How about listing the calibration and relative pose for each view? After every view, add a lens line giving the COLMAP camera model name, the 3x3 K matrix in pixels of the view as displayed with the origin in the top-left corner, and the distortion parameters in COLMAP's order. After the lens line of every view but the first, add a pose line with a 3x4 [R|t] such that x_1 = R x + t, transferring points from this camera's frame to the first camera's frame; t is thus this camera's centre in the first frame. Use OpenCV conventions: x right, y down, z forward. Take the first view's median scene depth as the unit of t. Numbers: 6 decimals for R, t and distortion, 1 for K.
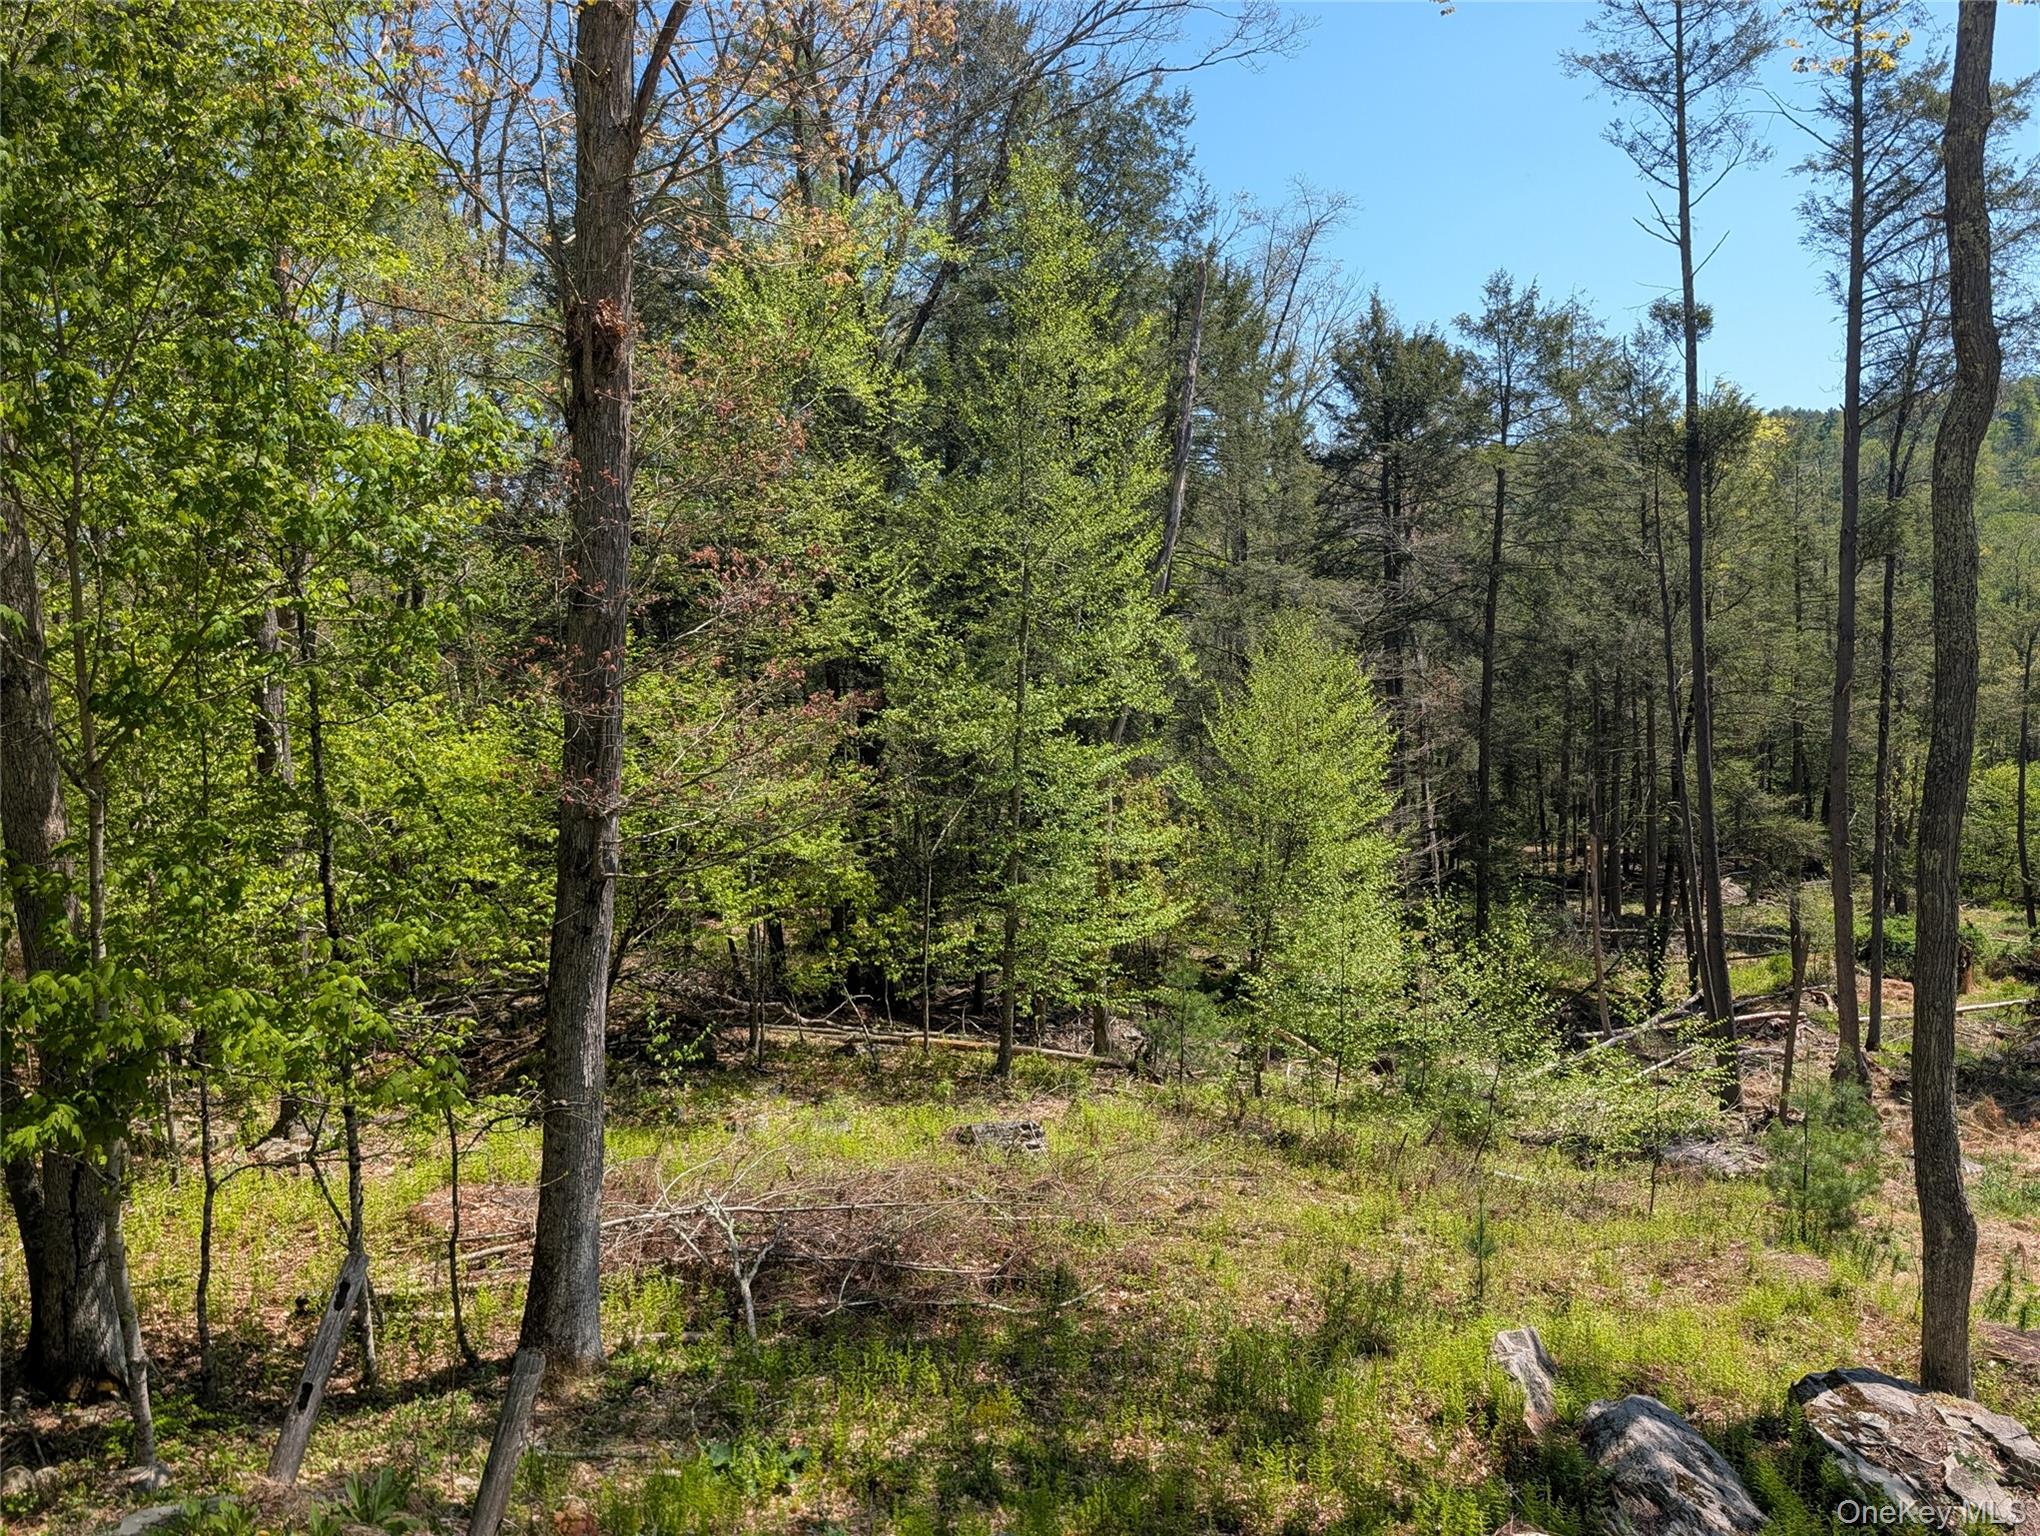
lens RADIAL K [[1494.8, 0, 1022.8], [0, 1494.8, 763.3], [0, 0, 1]] dist [0.019862, -0.000377]
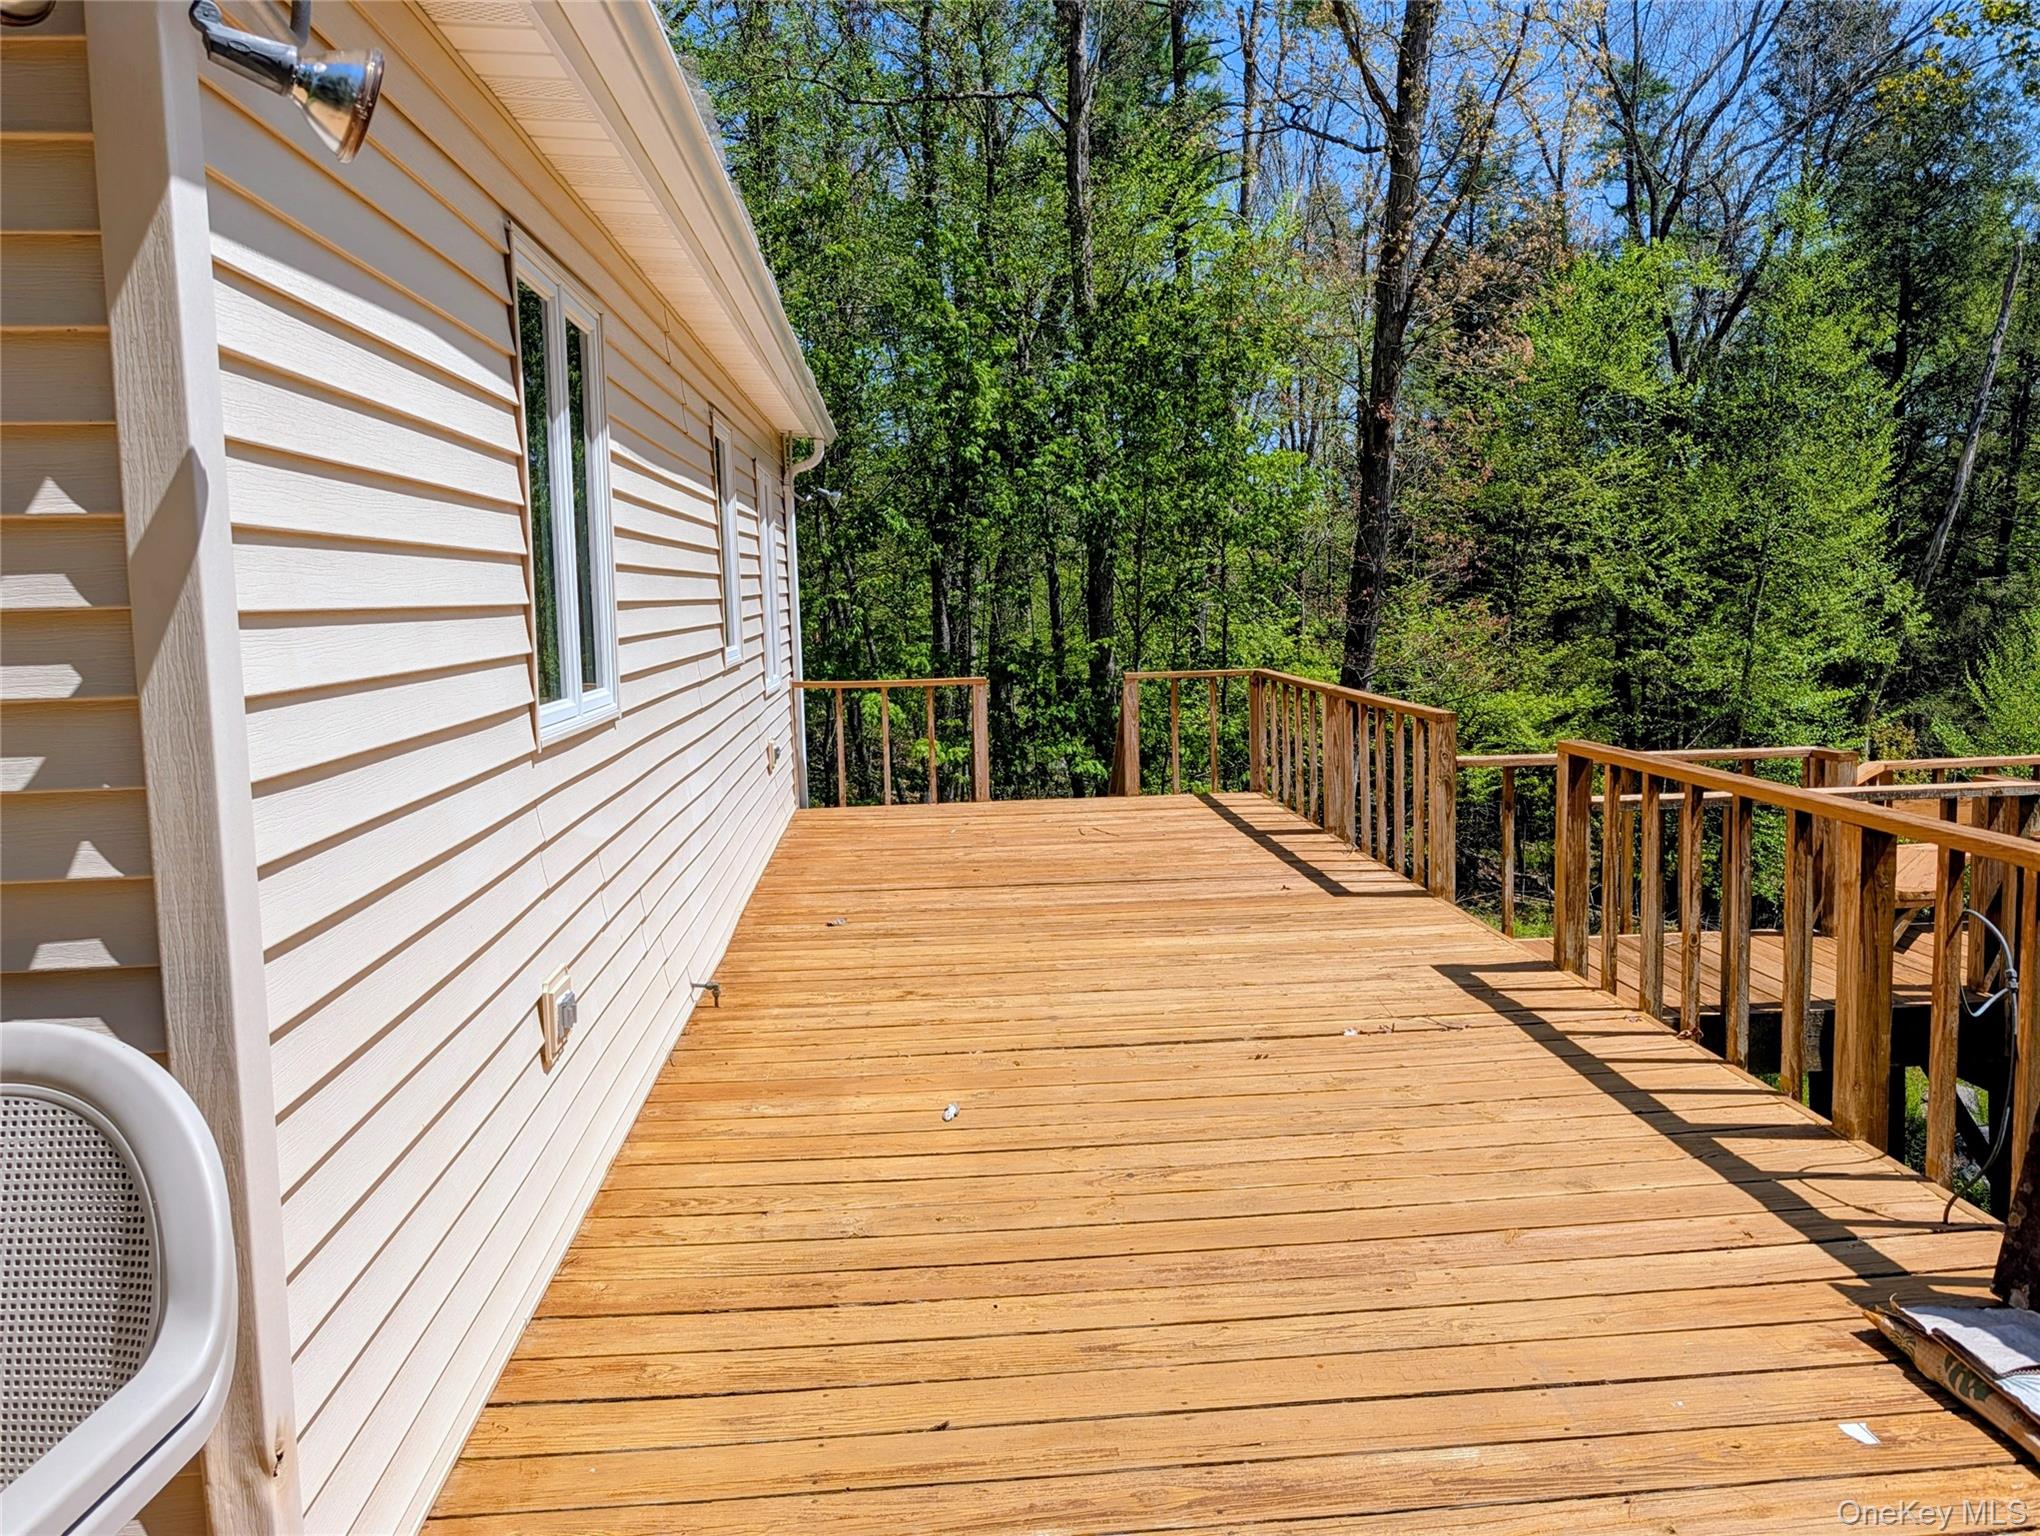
lens RADIAL K [[1494.8, 0, 1025.9], [0, 1494.8, 762.4], [0, 0, 1]] dist [0.019862, -0.000377]
pose [[0.842906, 0.087054, -0.530972, 0.155505], [-0.069897, 0.996179, 0.052366, 0.028969], [0.533502, -0.007026, 0.845770, -0.339182]]
